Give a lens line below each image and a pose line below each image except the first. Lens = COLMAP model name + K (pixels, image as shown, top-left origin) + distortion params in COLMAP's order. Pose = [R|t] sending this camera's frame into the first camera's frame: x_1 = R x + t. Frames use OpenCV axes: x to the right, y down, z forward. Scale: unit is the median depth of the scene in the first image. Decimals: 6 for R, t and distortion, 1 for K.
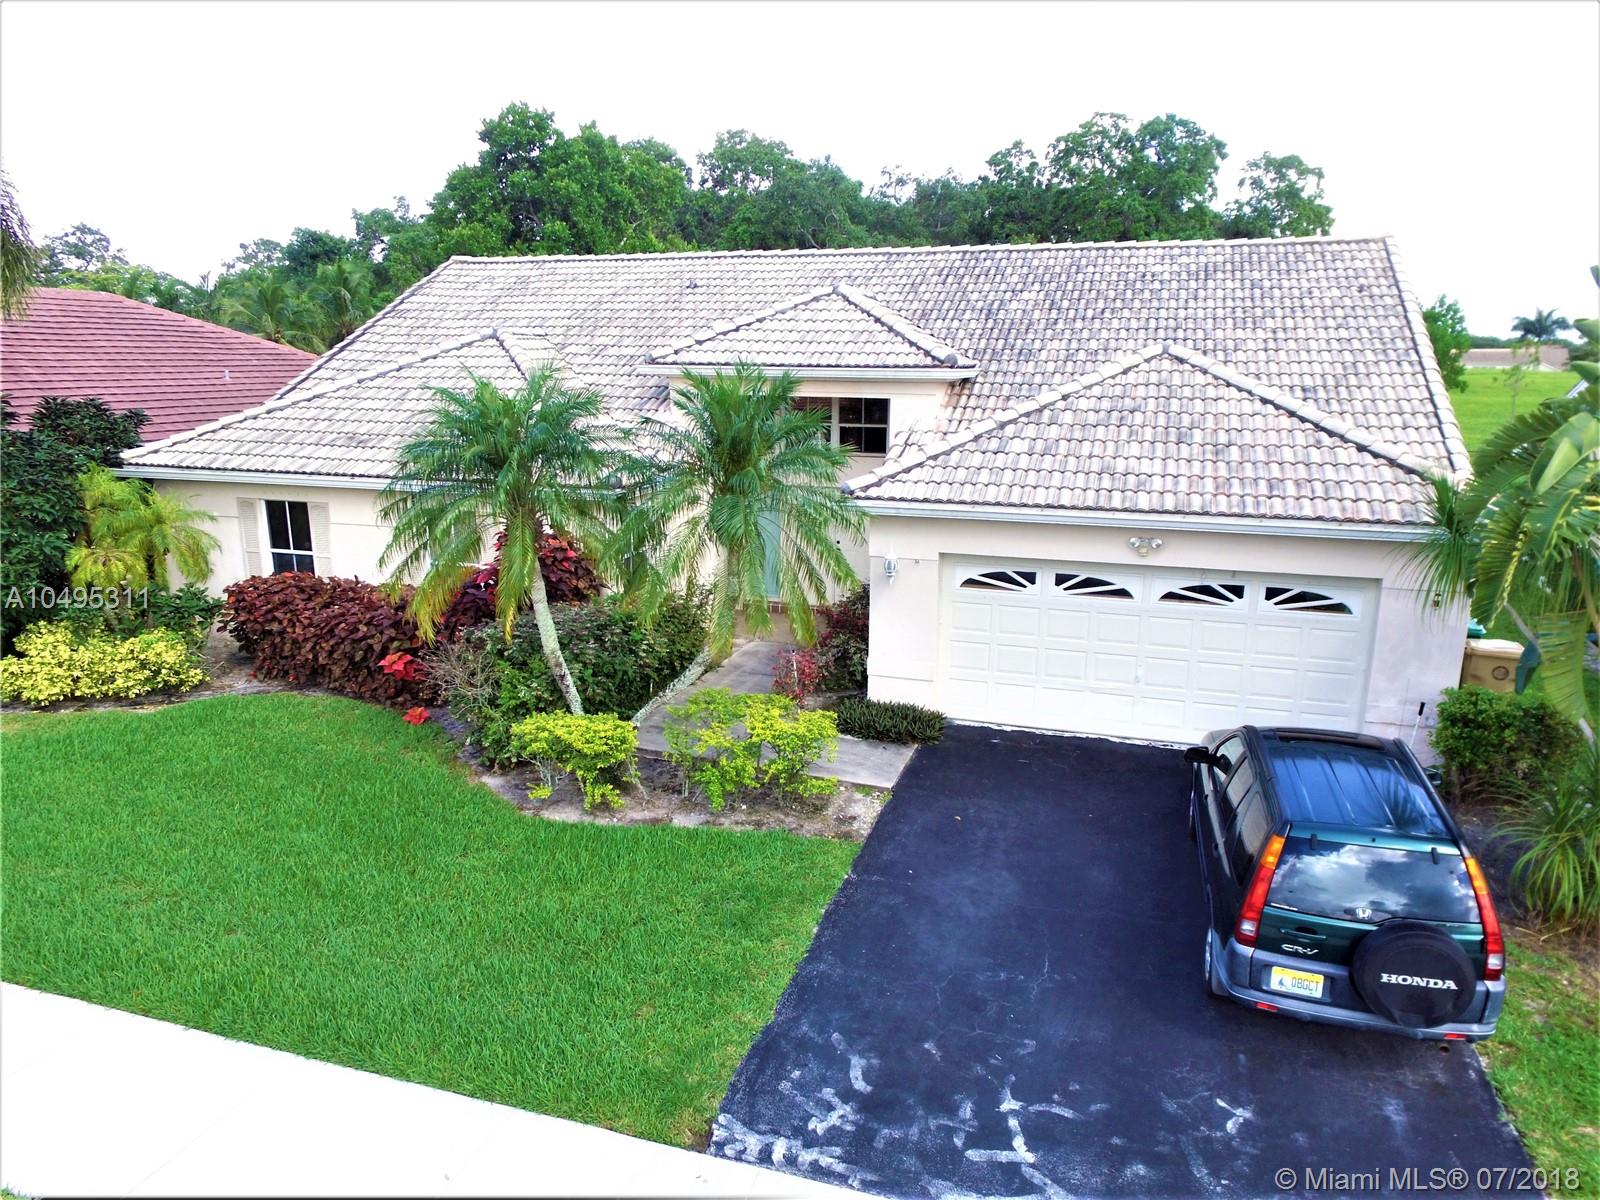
lens RADIAL K [[1072.8, 0, 809.2], [0, 1072.8, 624.2], [0, 0, 1]] dist [-0.007239, -0.001055]
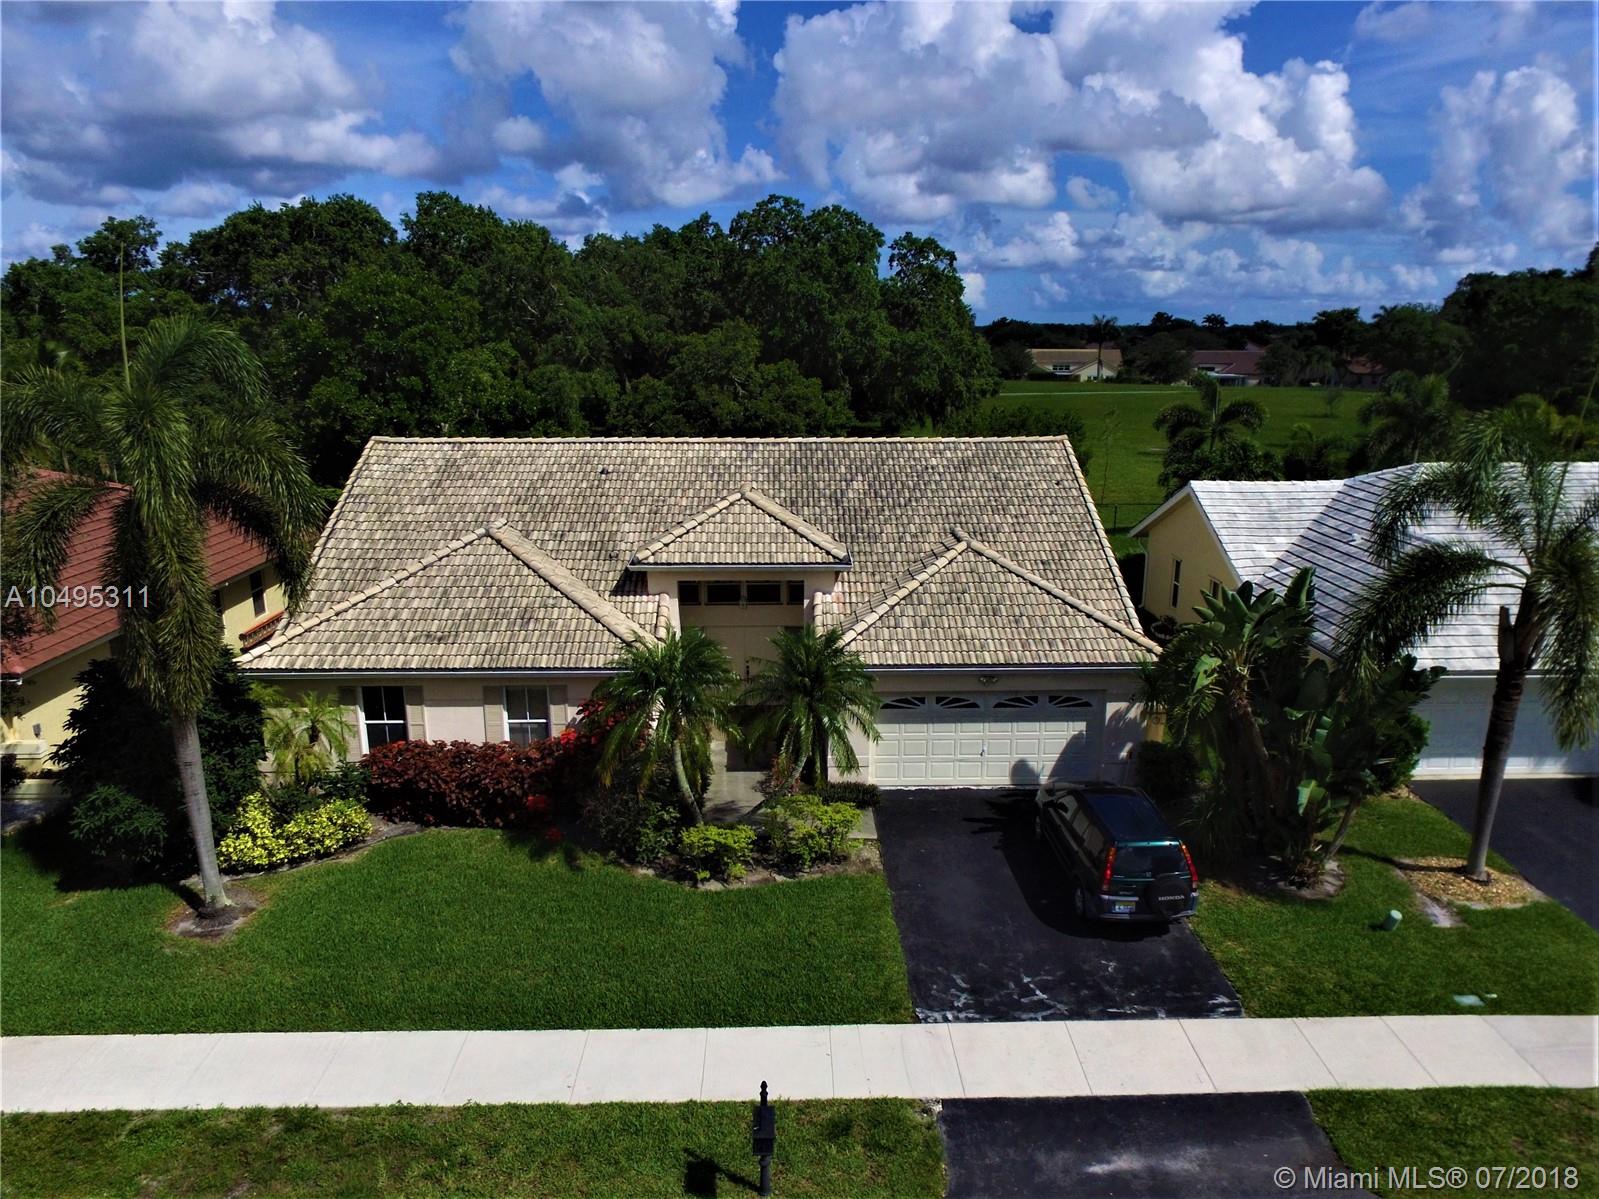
lens RADIAL K [[1094.2, 0, 816.7], [0, 1094.2, 627.2], [0, 0, 1]] dist [-0.004700, -0.004757]
pose [[0.940594, -0.091679, 0.326921, -0.482887], [0.084322, 0.995765, 0.036639, -0.224986], [-0.328895, -0.006896, 0.944341, -0.556883]]
